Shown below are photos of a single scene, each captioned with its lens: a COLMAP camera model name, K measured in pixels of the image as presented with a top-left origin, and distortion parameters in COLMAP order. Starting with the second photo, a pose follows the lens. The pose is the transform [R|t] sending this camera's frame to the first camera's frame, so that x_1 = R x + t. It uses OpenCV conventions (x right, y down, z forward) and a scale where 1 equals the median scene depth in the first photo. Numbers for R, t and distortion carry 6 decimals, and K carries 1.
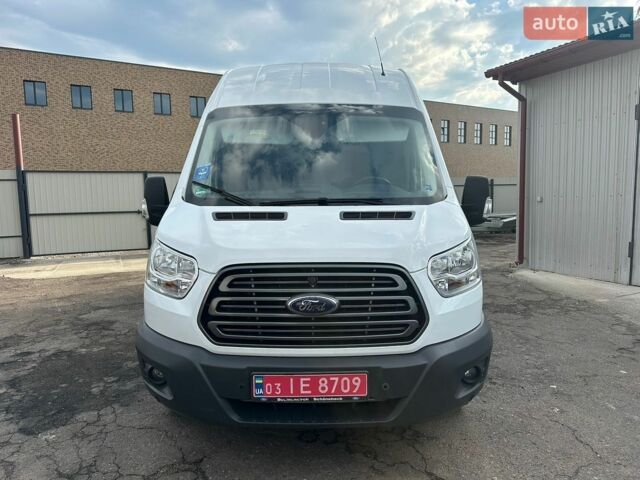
lens RADIAL K [[483.4, 0, 320.8], [0, 483.4, 244.8], [0, 0, 1]] dist [0.020659, -0.002477]
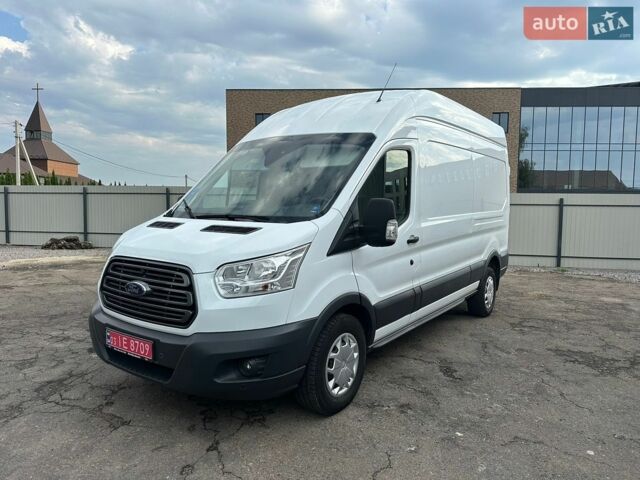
lens RADIAL K [[483.4, 0, 322.6], [0, 483.4, 243.9], [0, 0, 1]] dist [0.020659, -0.002477]
pose [[0.801189, 0.076074, -0.593556, 1.078384], [-0.094343, 0.995540, 0.000250, -0.048154], [0.590928, 0.055798, 0.804792, 0.146994]]
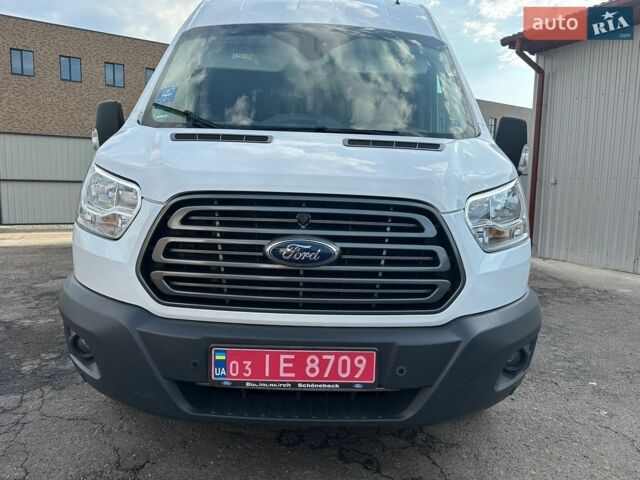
lens RADIAL K [[483.4, 0, 321.8], [0, 483.4, 235.3], [0, 0, 1]] dist [0.020659, -0.002477]
pose [[0.999057, 0.039607, 0.017764, -0.001361], [-0.039520, 0.999205, -0.005252, 0.089834], [-0.017958, 0.004545, 0.999828, 0.258659]]
